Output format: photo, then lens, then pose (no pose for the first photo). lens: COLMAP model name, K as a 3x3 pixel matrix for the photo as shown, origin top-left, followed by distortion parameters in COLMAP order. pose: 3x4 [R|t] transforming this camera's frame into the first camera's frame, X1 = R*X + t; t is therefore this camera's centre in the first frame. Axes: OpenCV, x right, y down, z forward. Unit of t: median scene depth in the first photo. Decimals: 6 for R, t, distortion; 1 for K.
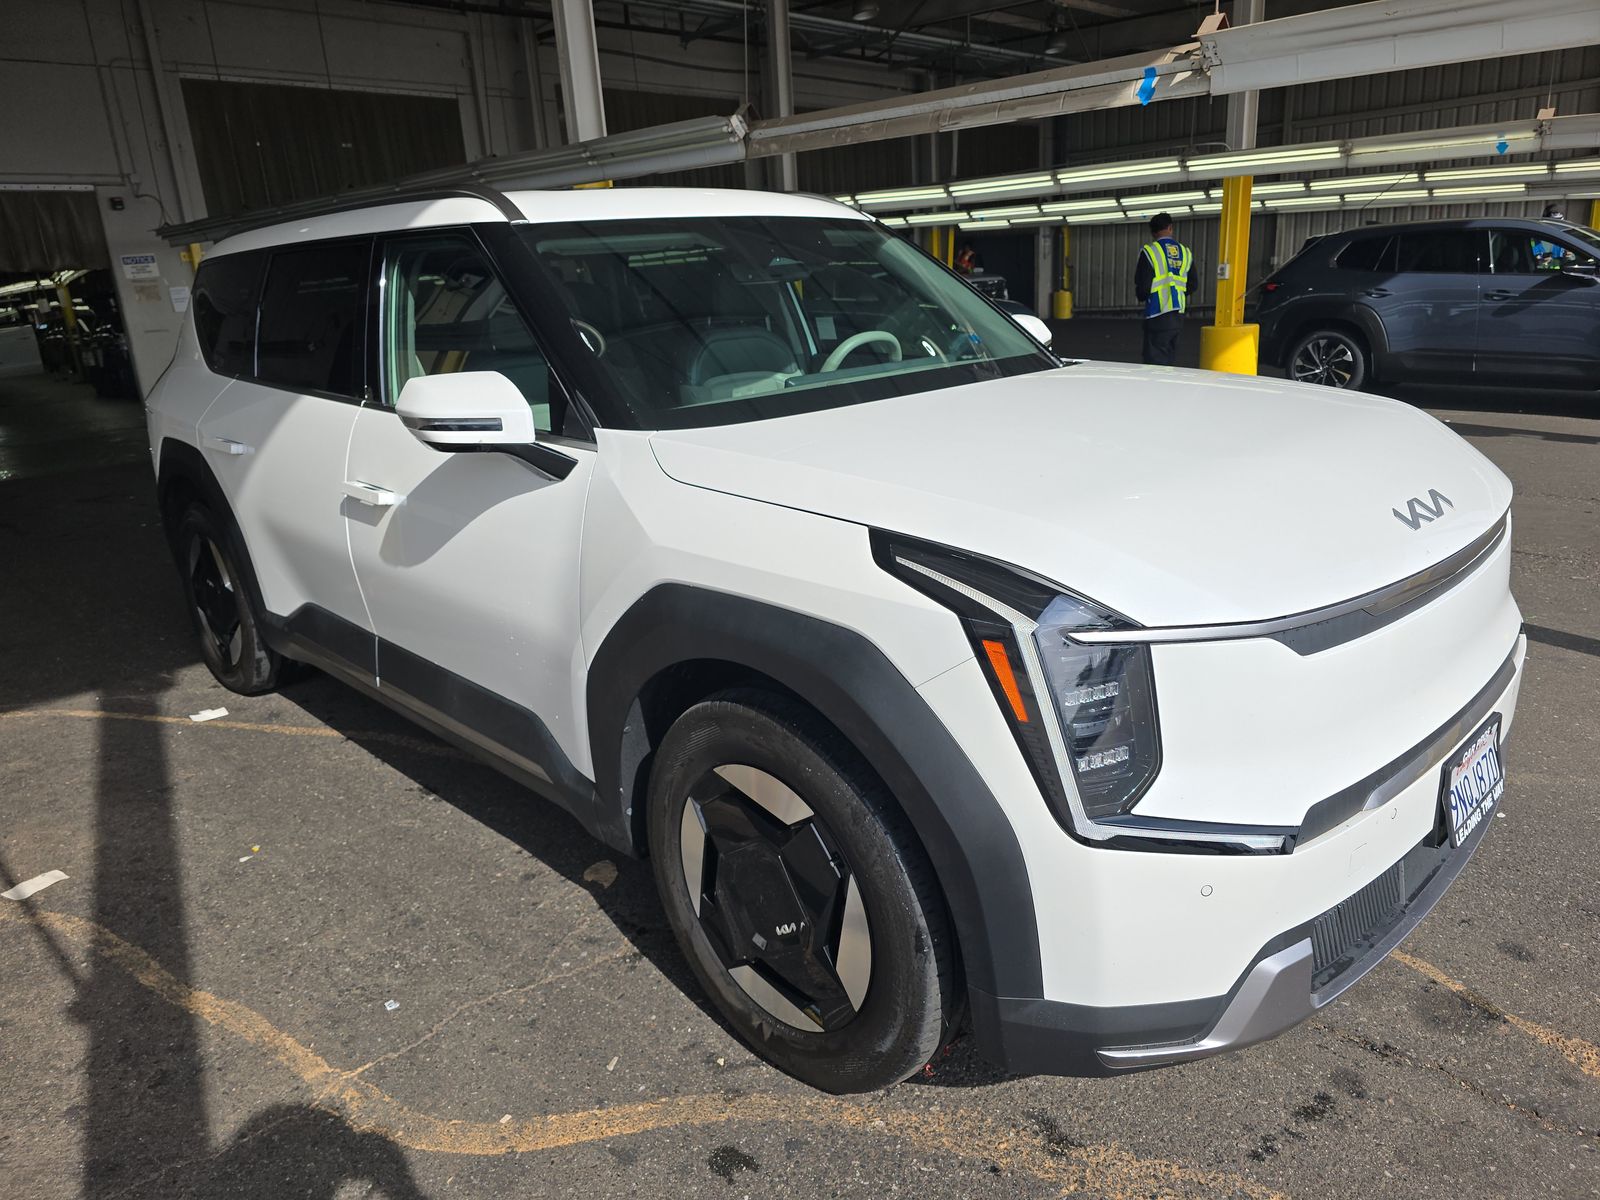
lens RADIAL K [[1096.0, 0, 807.4], [0, 1096.0, 600.4], [0, 0, 1]] dist [0.008871, -0.001918]
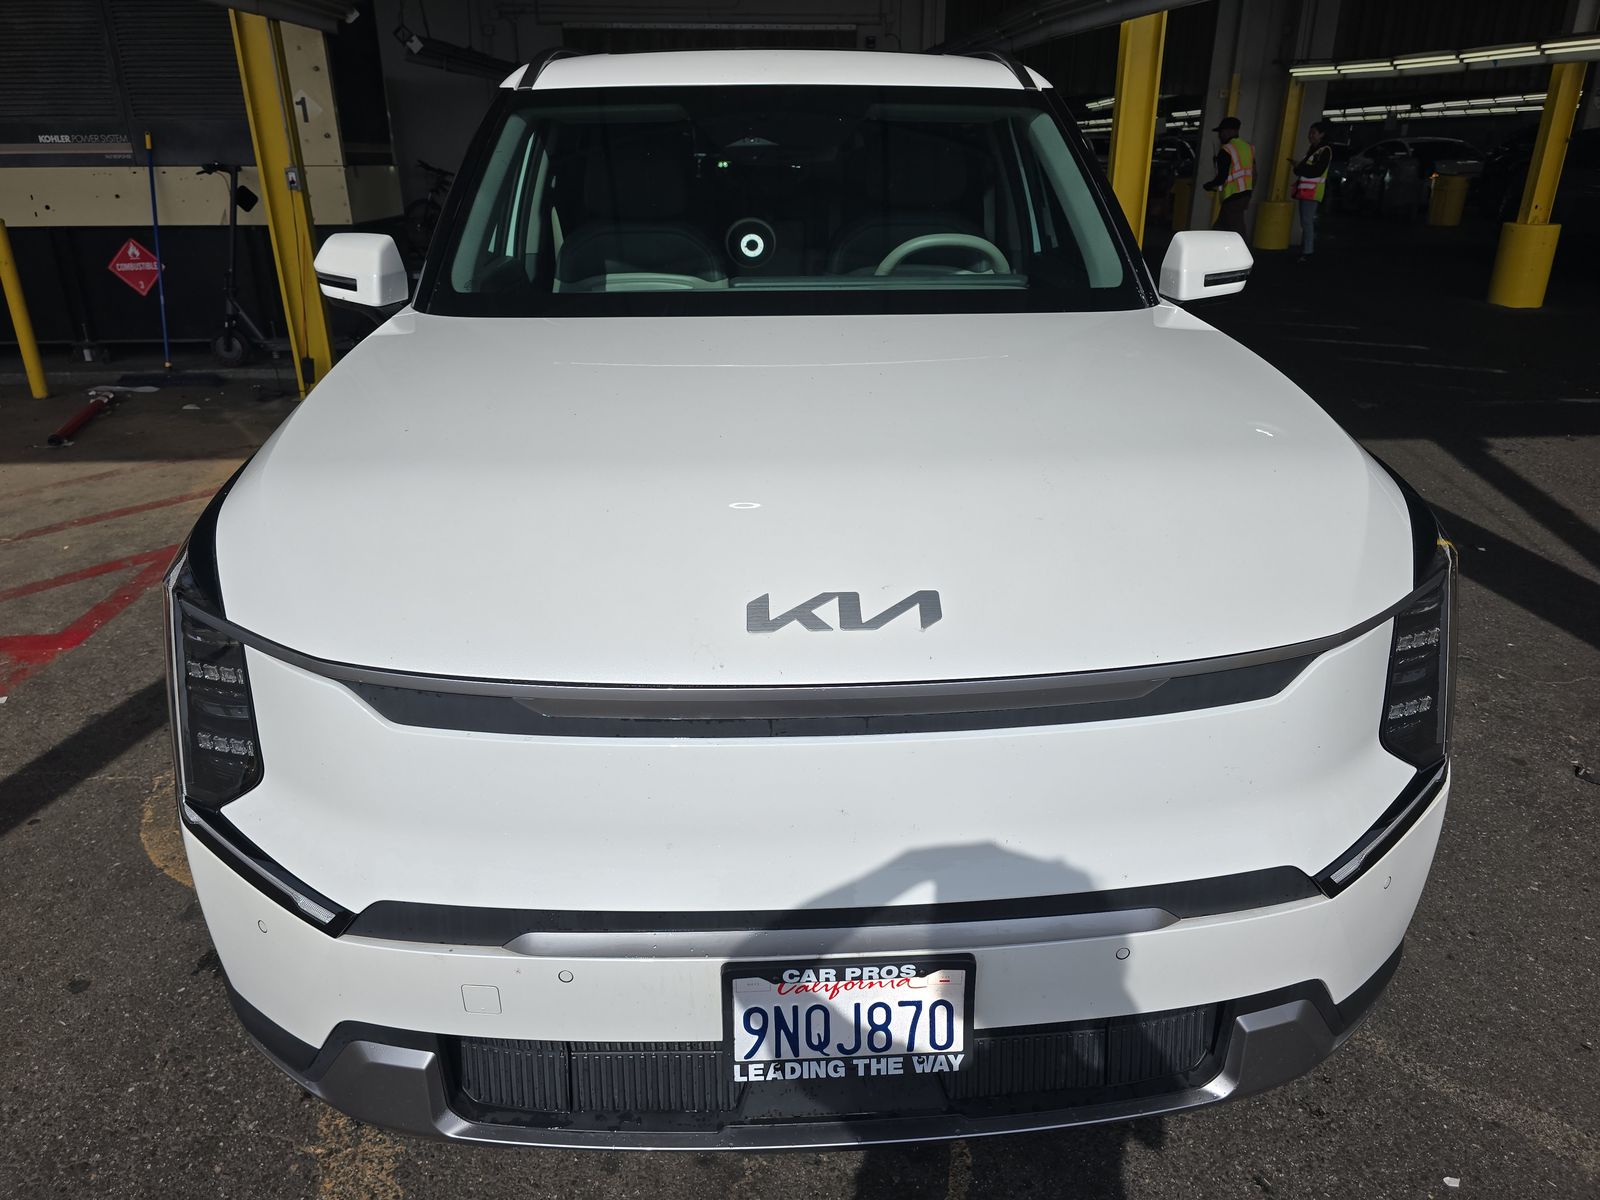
lens RADIAL K [[1096.0, 0, 807.4], [0, 1096.0, 600.4], [0, 0, 1]] dist [0.008871, -0.001918]
pose [[0.746440, 0.306405, -0.590714, 0.711557], [-0.227844, 0.951712, 0.205745, -0.167446], [0.625231, -0.018986, 0.780208, 0.370994]]
